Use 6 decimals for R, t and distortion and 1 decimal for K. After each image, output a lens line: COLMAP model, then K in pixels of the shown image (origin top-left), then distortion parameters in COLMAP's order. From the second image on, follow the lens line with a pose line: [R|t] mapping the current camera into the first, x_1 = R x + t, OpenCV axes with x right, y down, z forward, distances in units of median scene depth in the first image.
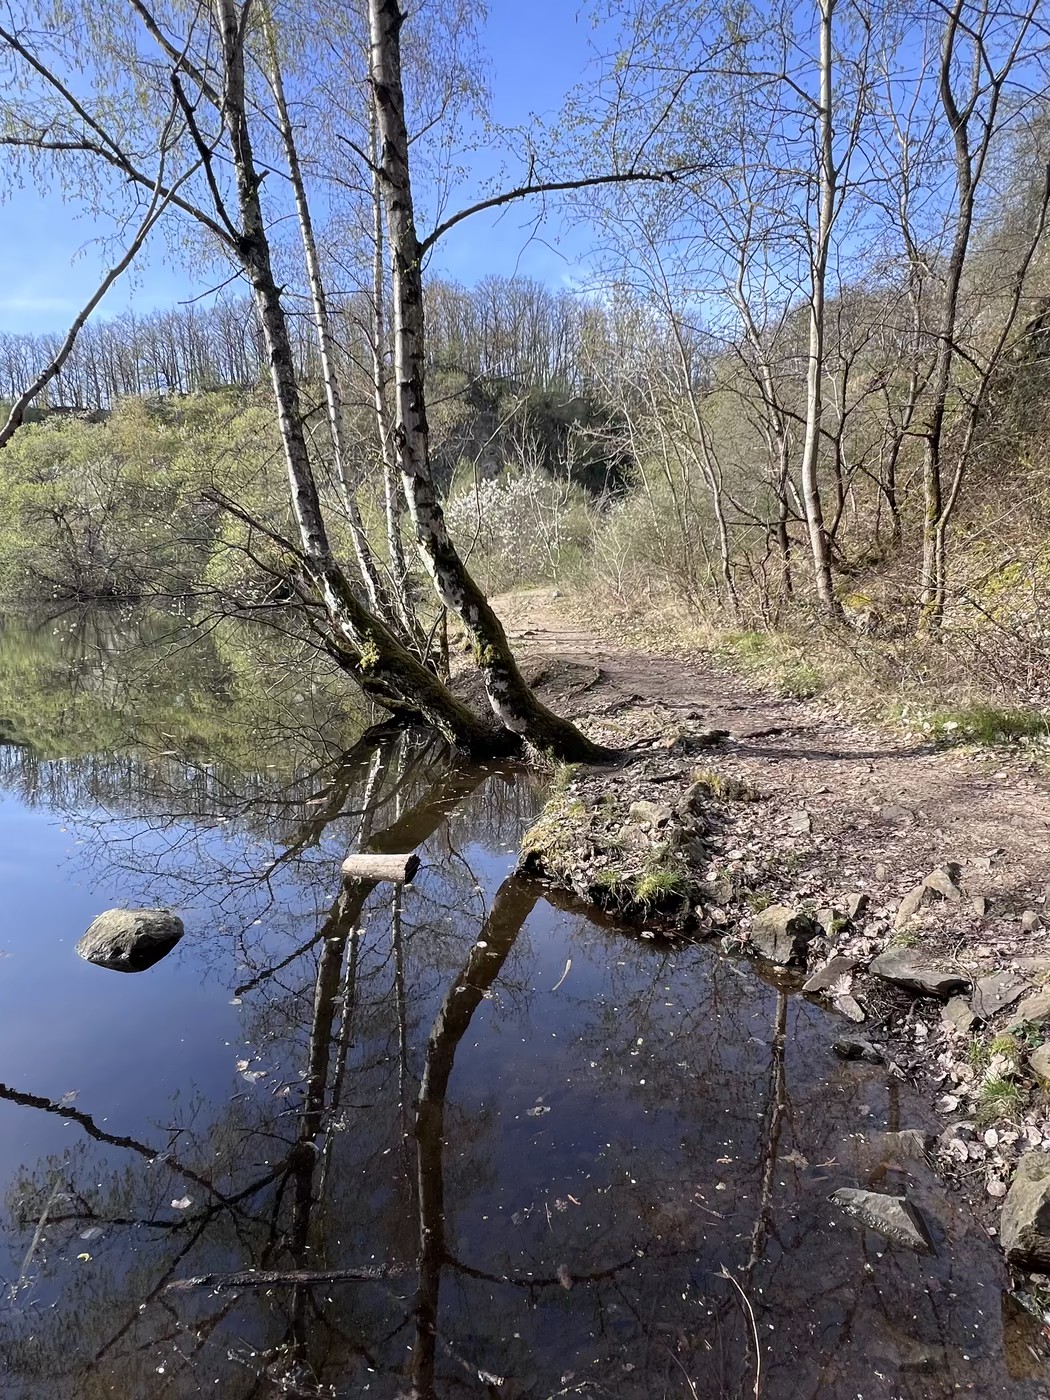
lens RADIAL K [[783.9, 0, 525.0], [0, 783.9, 700.0], [0, 0, 1]] dist [0.001221, 0.000436]
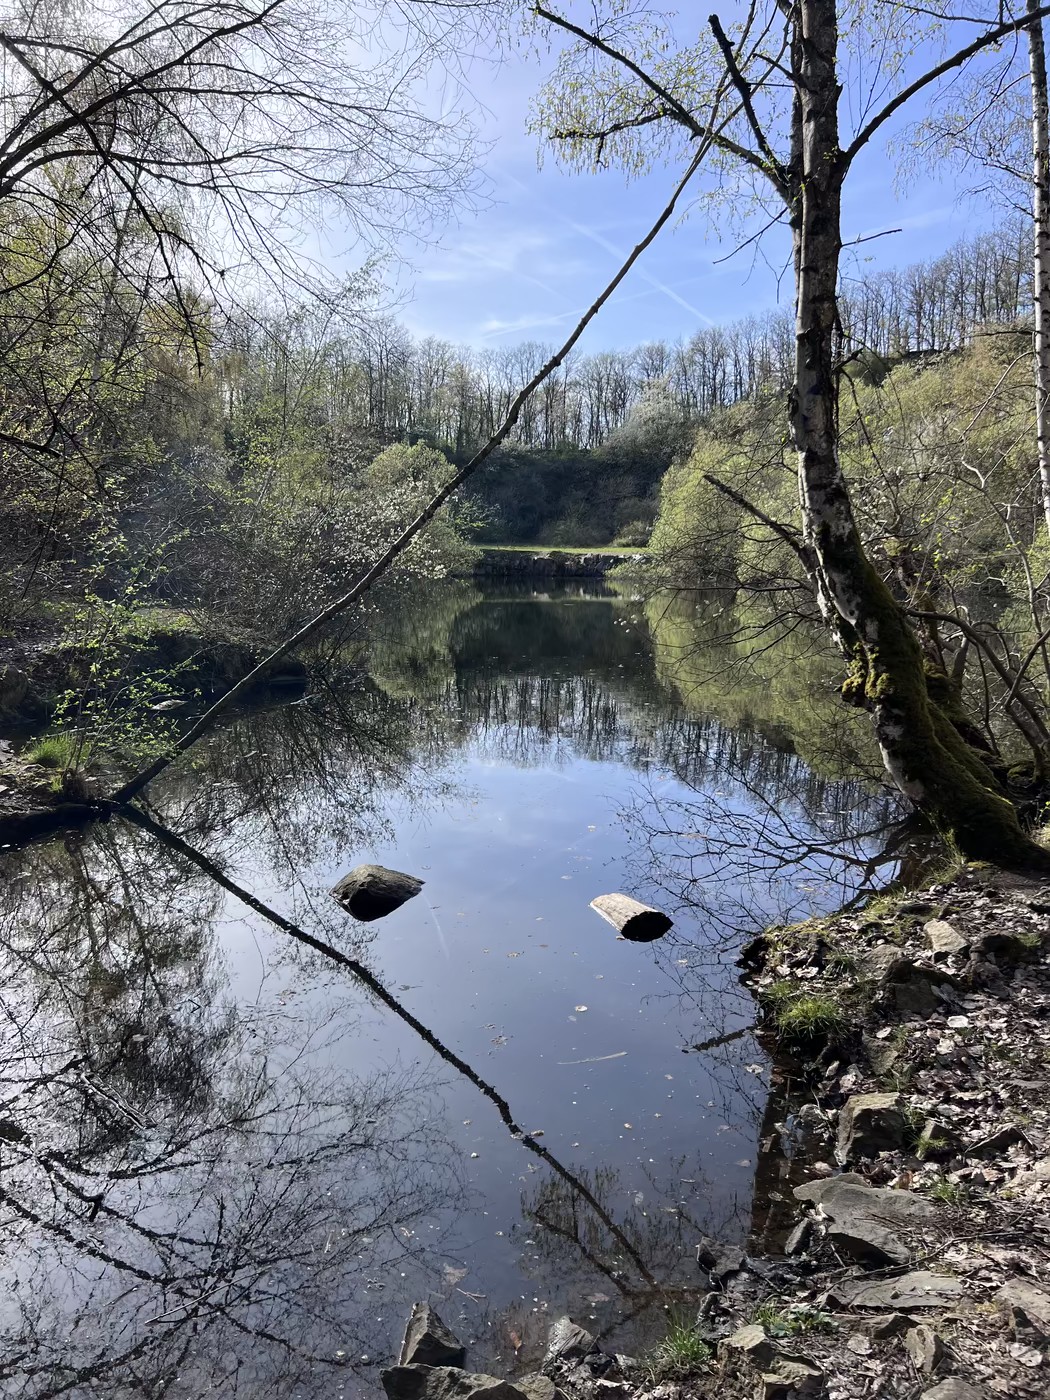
lens RADIAL K [[1061.6, 0, 525.0], [0, 1061.6, 700.0], [0, 0, 1]] dist [0.040313, -0.007737]
pose [[0.655670, 0.123122, -0.744941, 0.475773], [-0.146007, 0.988668, 0.034895, -0.031476], [0.740796, 0.085887, 0.666217, 0.090298]]
